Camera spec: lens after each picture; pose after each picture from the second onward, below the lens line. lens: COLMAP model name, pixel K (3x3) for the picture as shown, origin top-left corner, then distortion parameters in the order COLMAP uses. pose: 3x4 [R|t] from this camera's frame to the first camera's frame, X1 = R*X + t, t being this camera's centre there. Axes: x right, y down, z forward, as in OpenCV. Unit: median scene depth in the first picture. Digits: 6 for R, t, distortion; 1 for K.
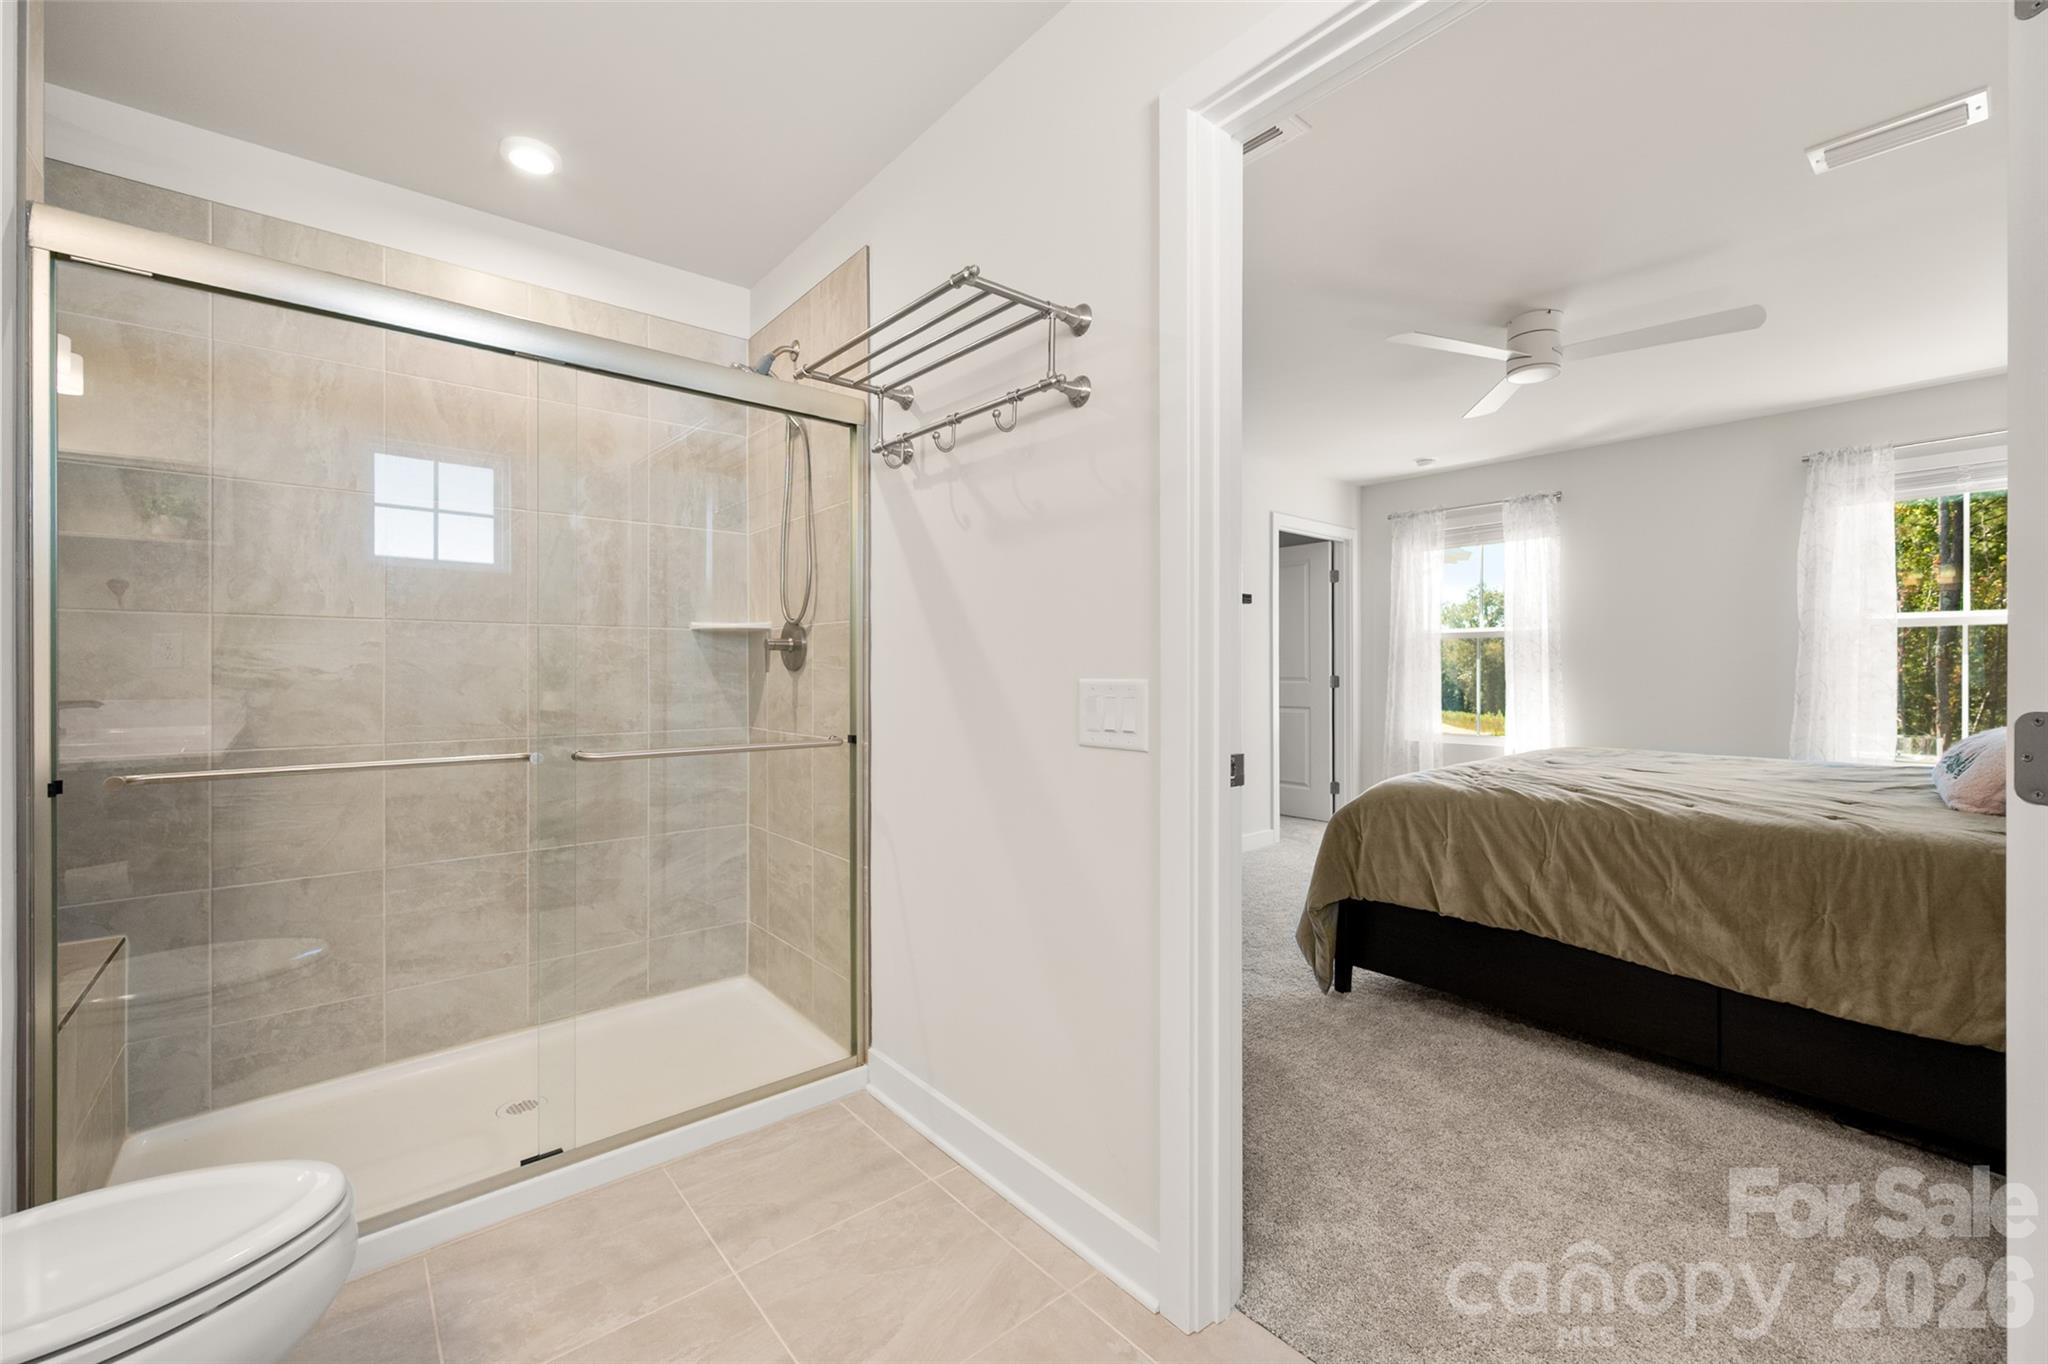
lens RADIAL K [[837.7, 0, 1029.7], [0, 837.7, 671.6], [0, 0, 1]] dist [0.000376, -0.000151]
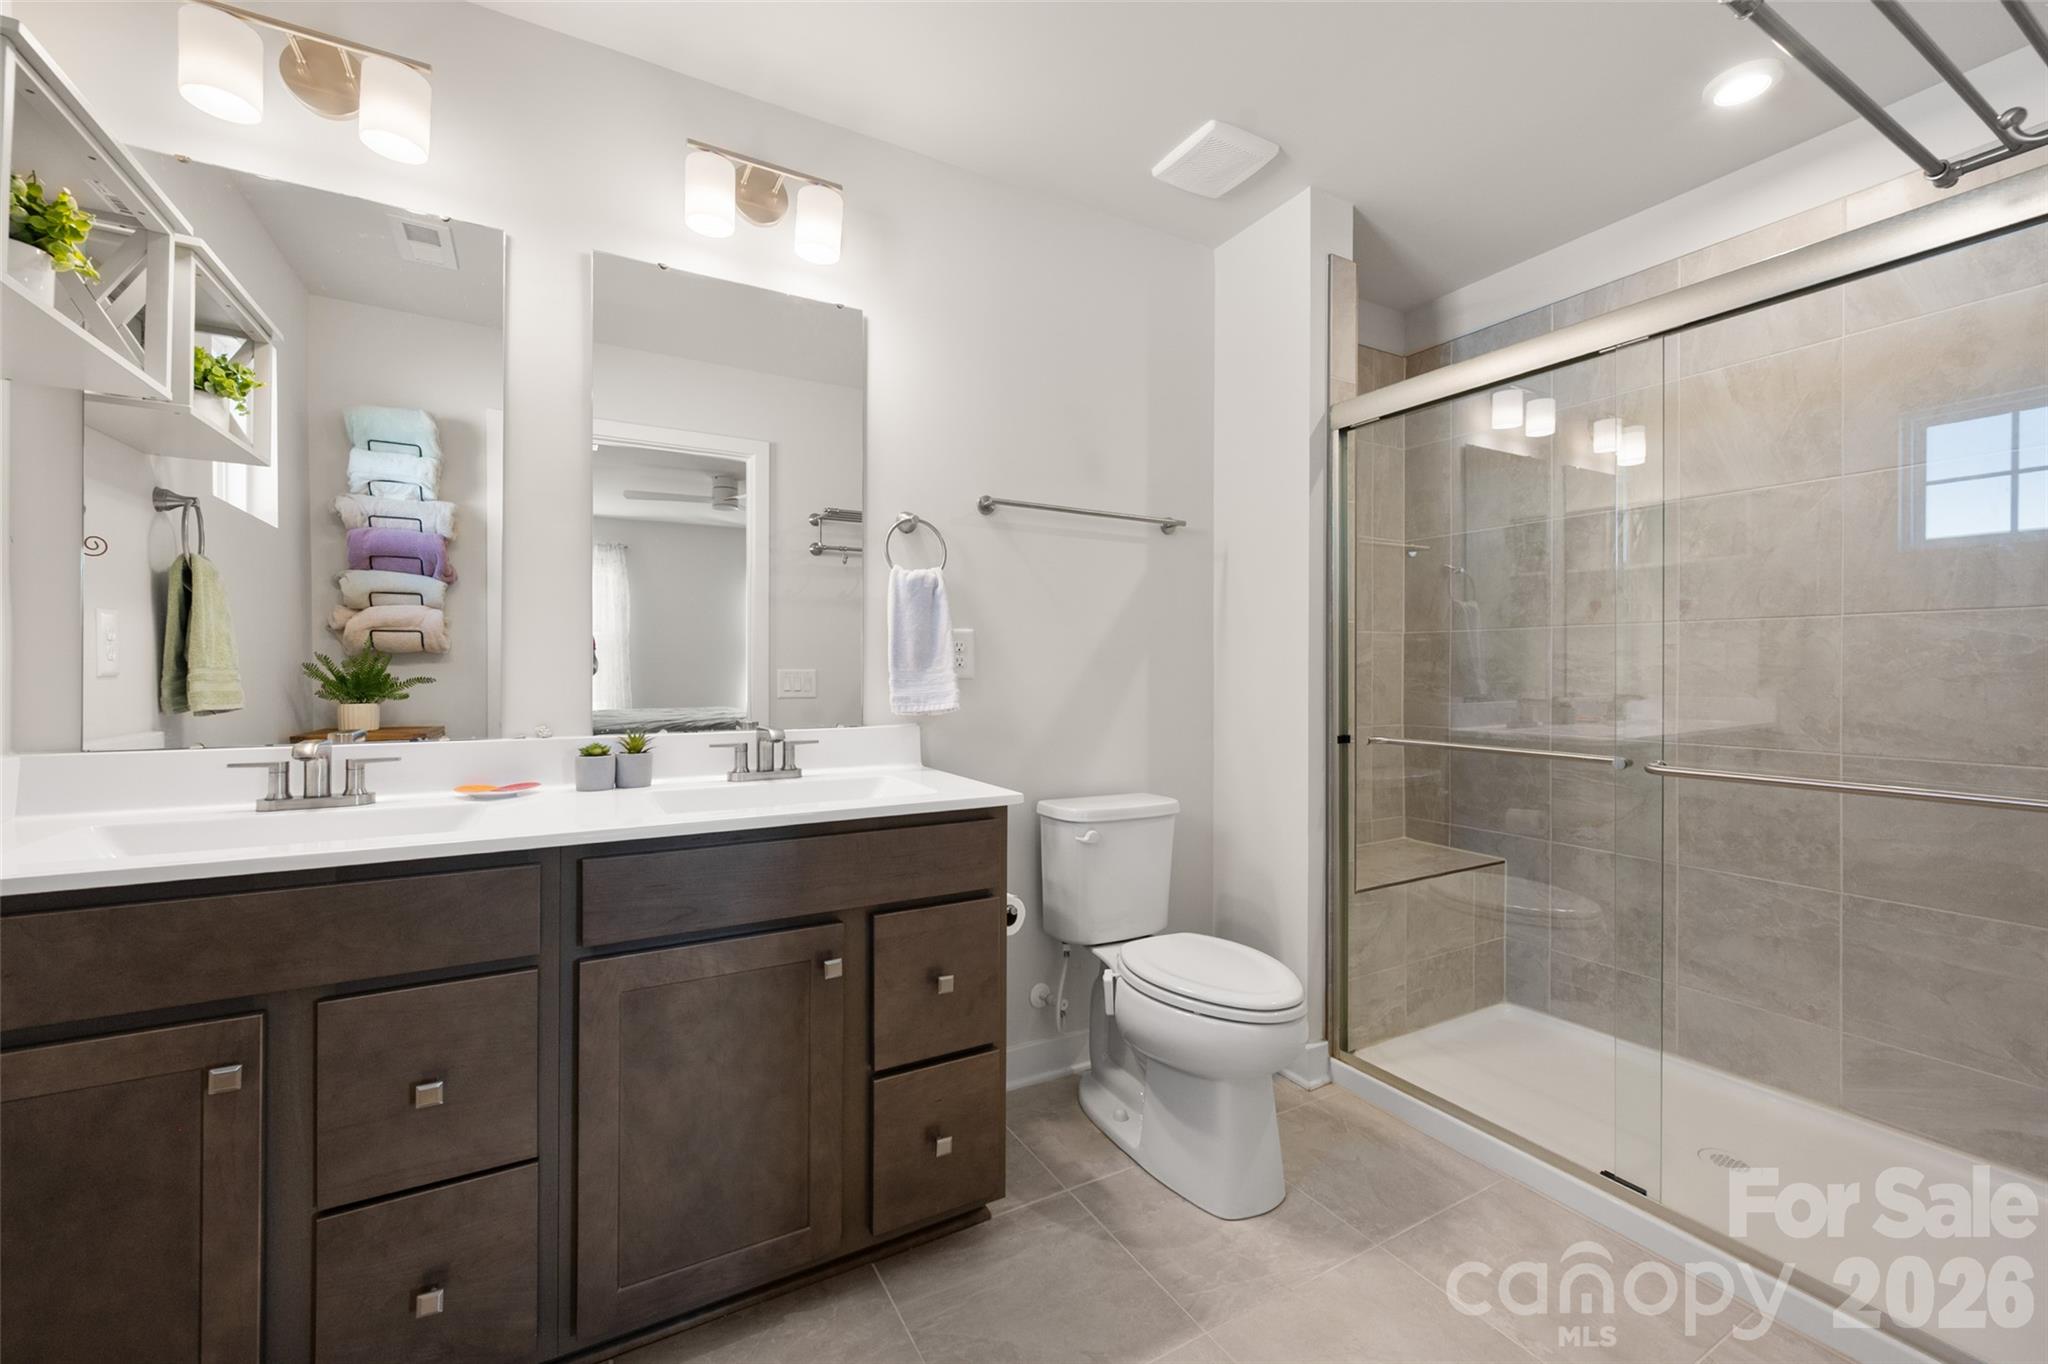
lens RADIAL K [[837.7, 0, 1034.1], [0, 837.7, 665.2], [0, 0, 1]] dist [0.000376, -0.000151]
pose [[-0.183130, -0.004094, -0.983080, 0.374117], [-0.005791, 0.999978, -0.003085, -0.001504], [0.983072, 0.005128, -0.183150, 0.398945]]
